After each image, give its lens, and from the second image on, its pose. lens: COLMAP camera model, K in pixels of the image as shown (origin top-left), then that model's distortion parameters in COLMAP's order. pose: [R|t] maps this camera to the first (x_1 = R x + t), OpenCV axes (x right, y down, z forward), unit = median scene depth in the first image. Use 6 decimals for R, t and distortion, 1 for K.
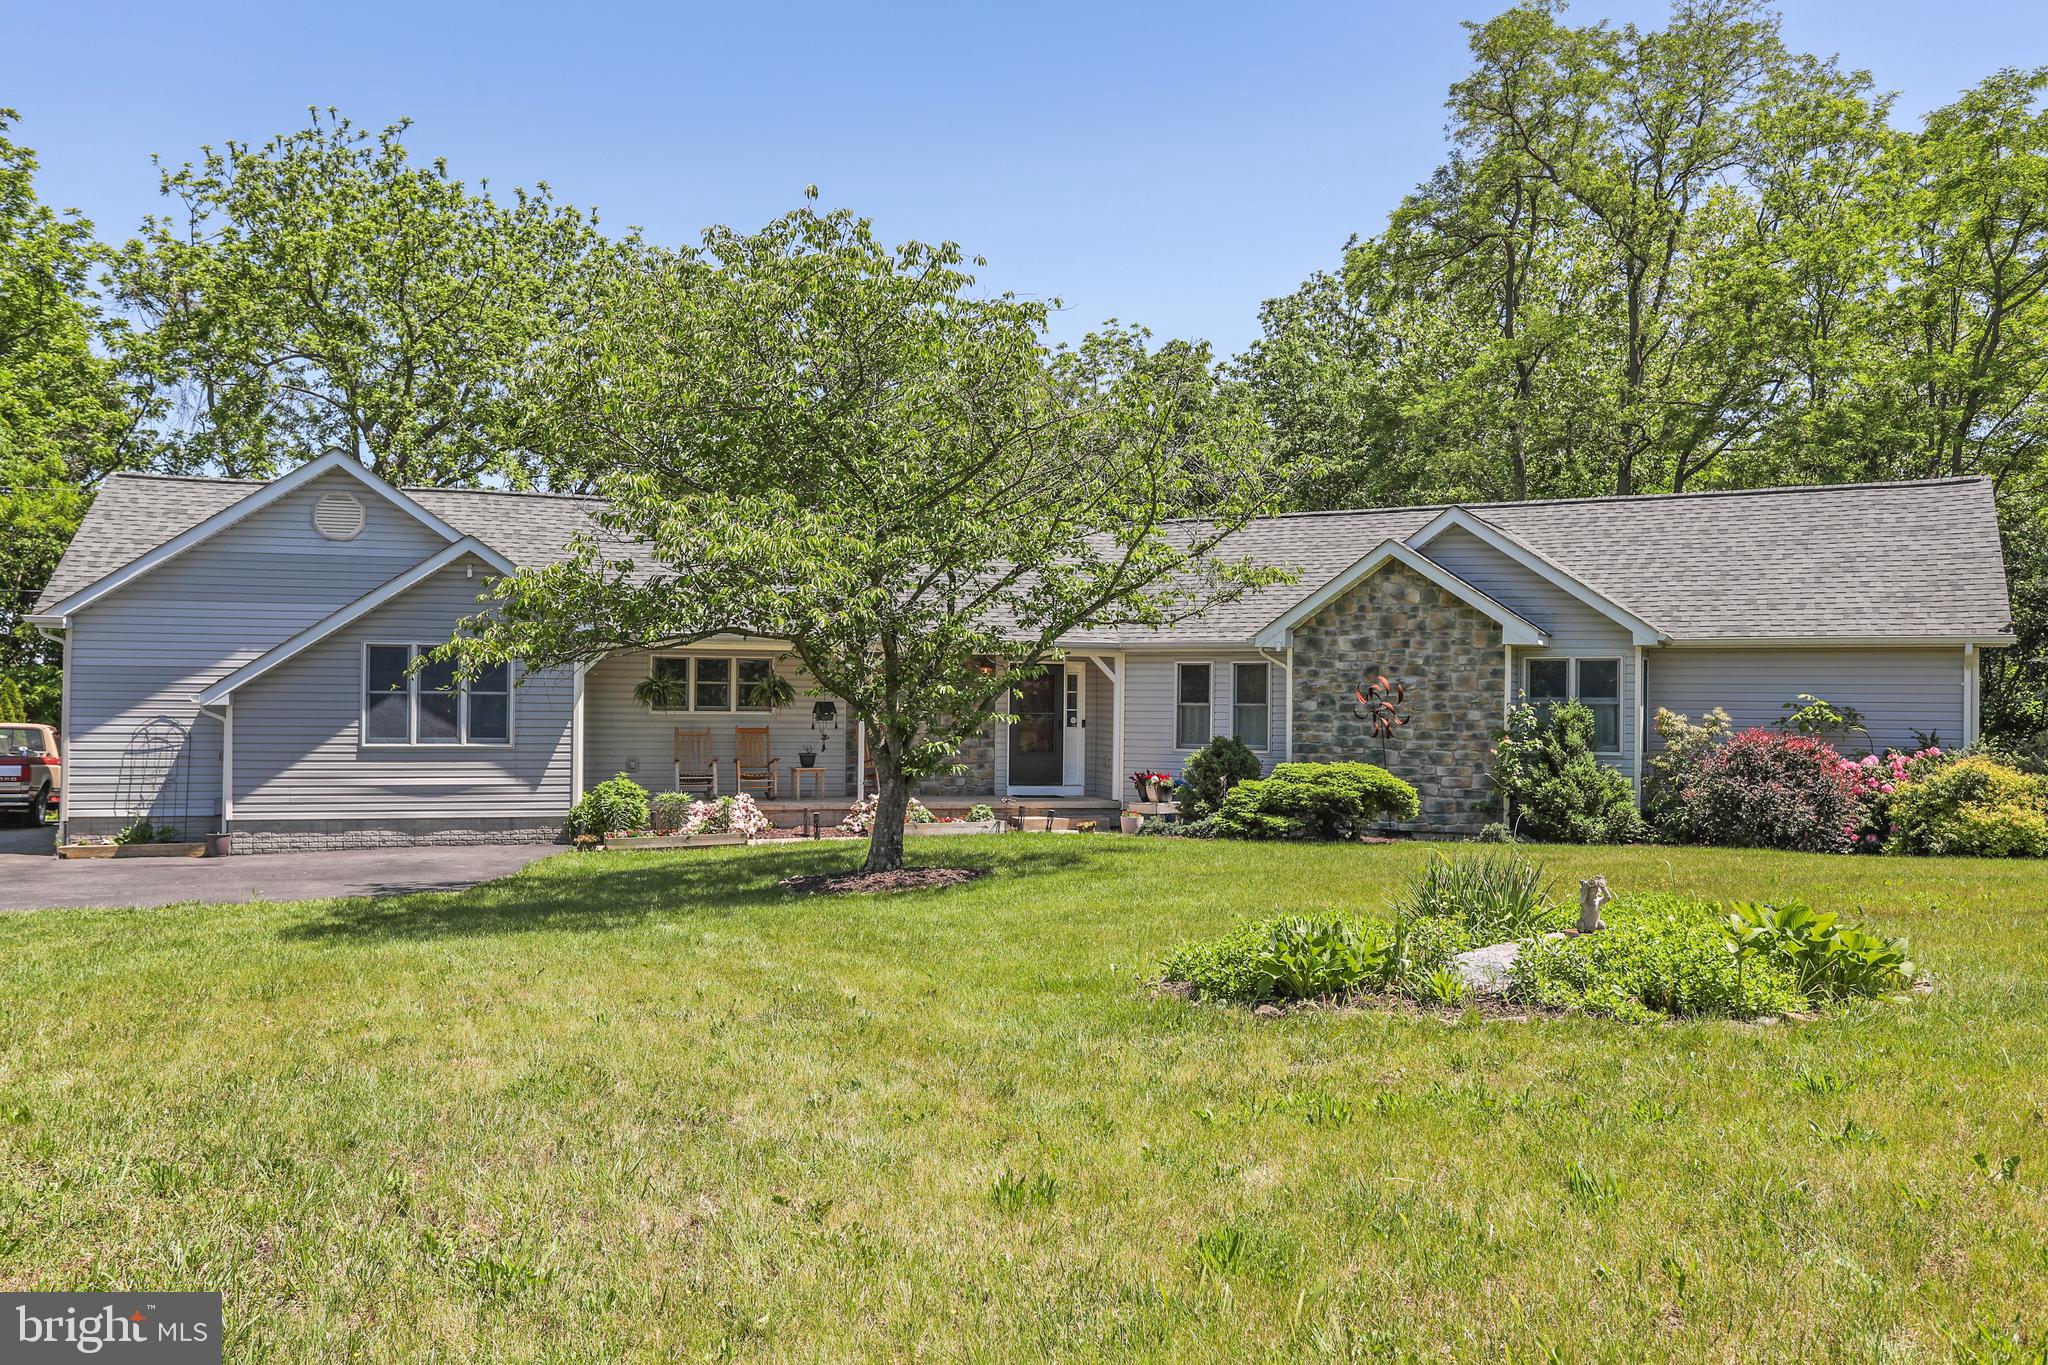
lens RADIAL K [[1565.1, 0, 1035.6], [0, 1565.1, 722.7], [0, 0, 1]] dist [0.018963, 0.009668]
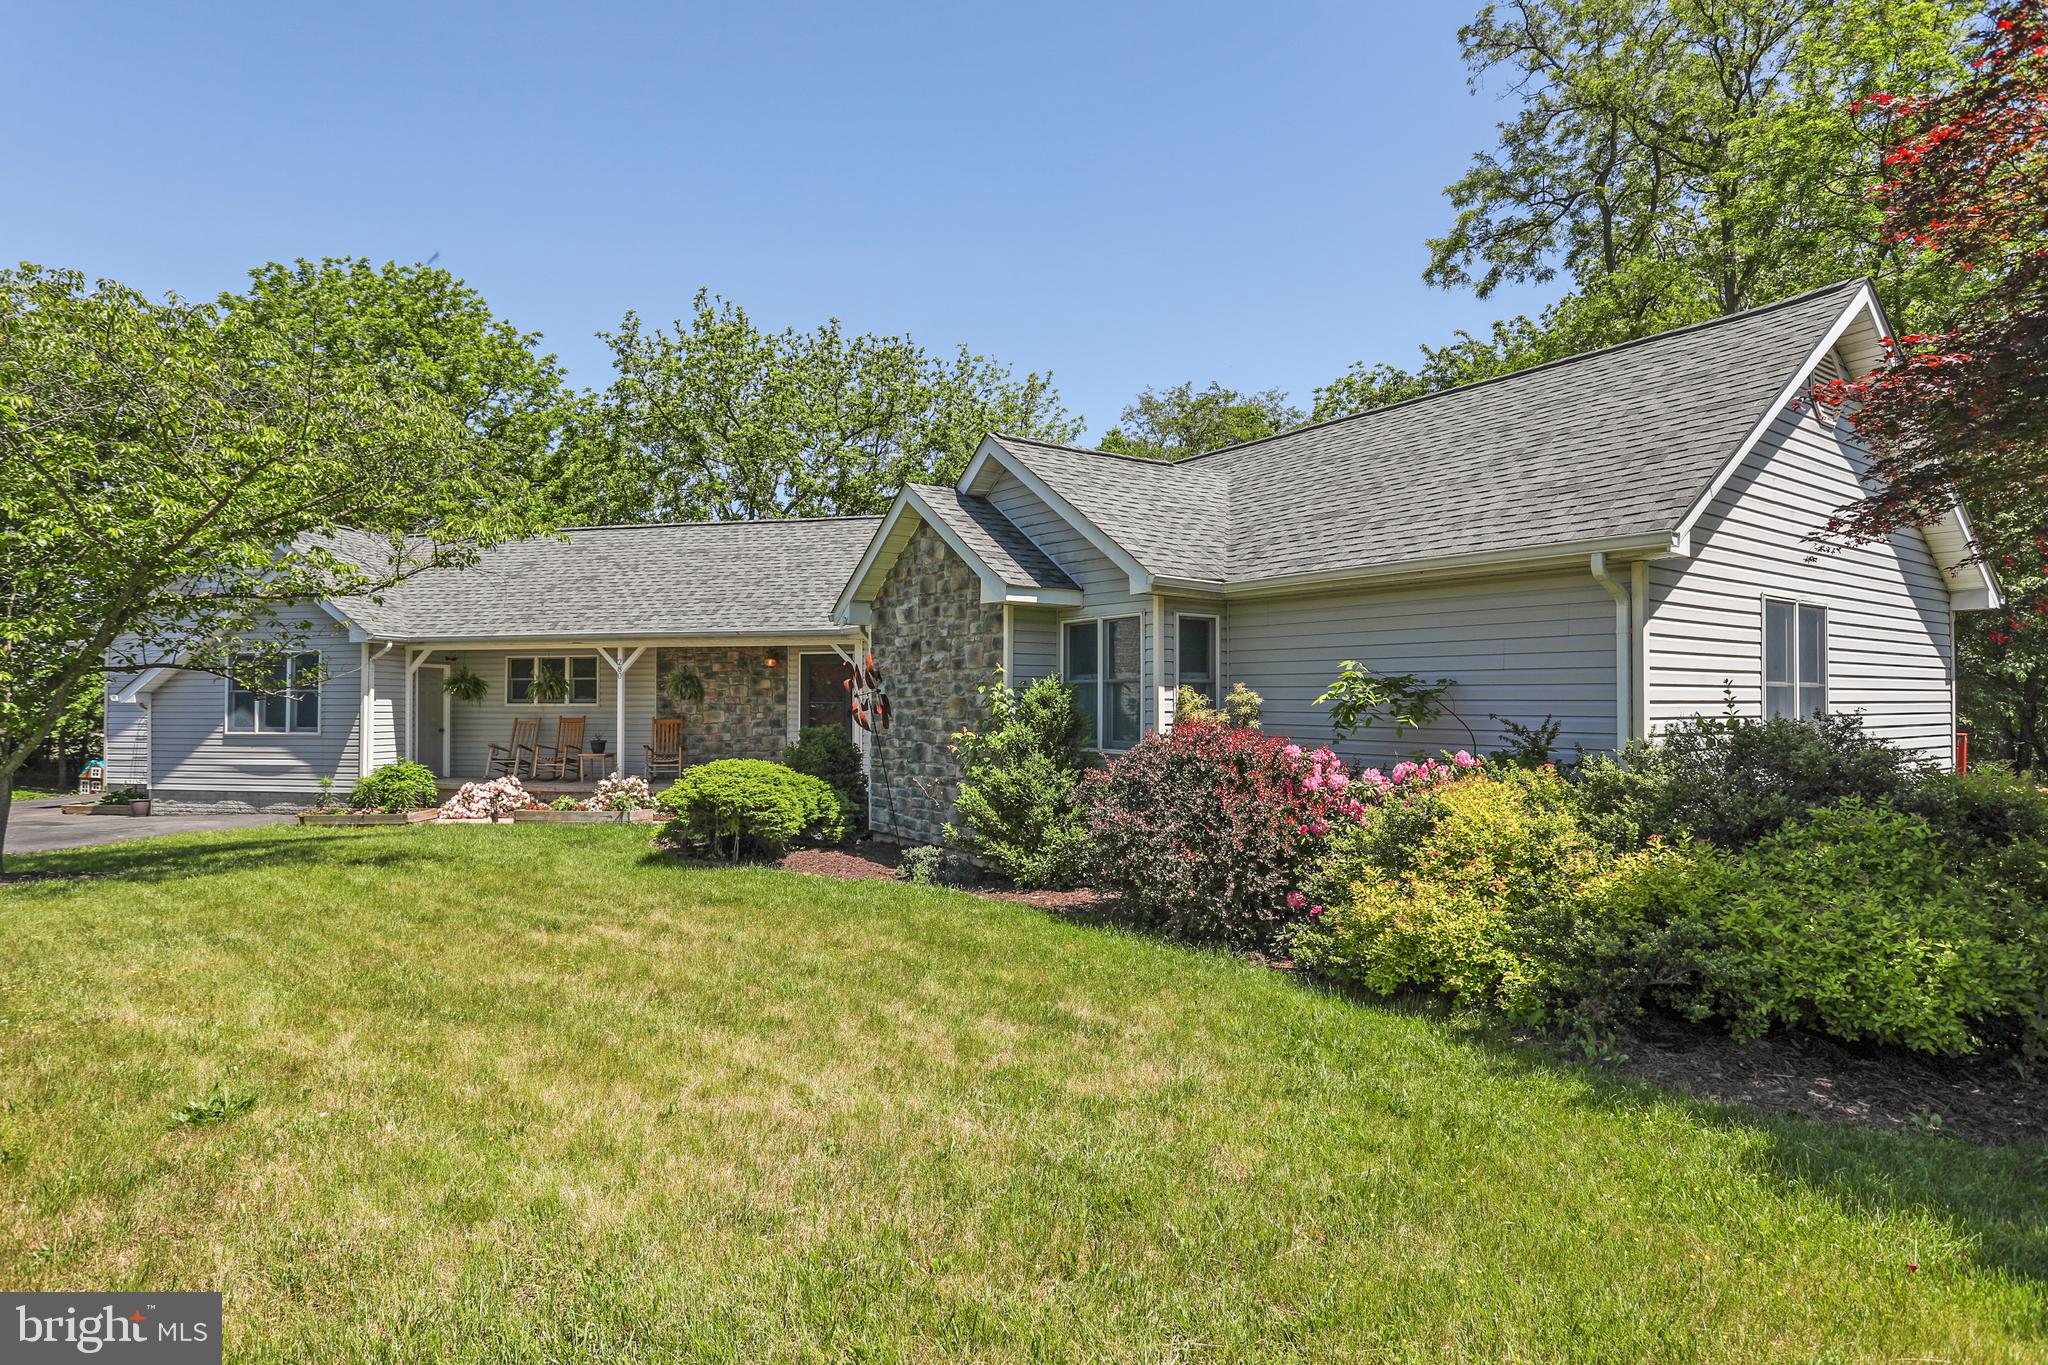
lens RADIAL K [[1063.1, 0, 1026.8], [0, 1063.1, 686.5], [0, 0, 1]] dist [-0.045169, -0.001067]
pose [[0.895012, -0.017412, -0.445703, 0.520282], [0.008877, 0.999735, -0.021230, -0.000128], [0.445955, 0.015045, 0.894929, 0.537606]]
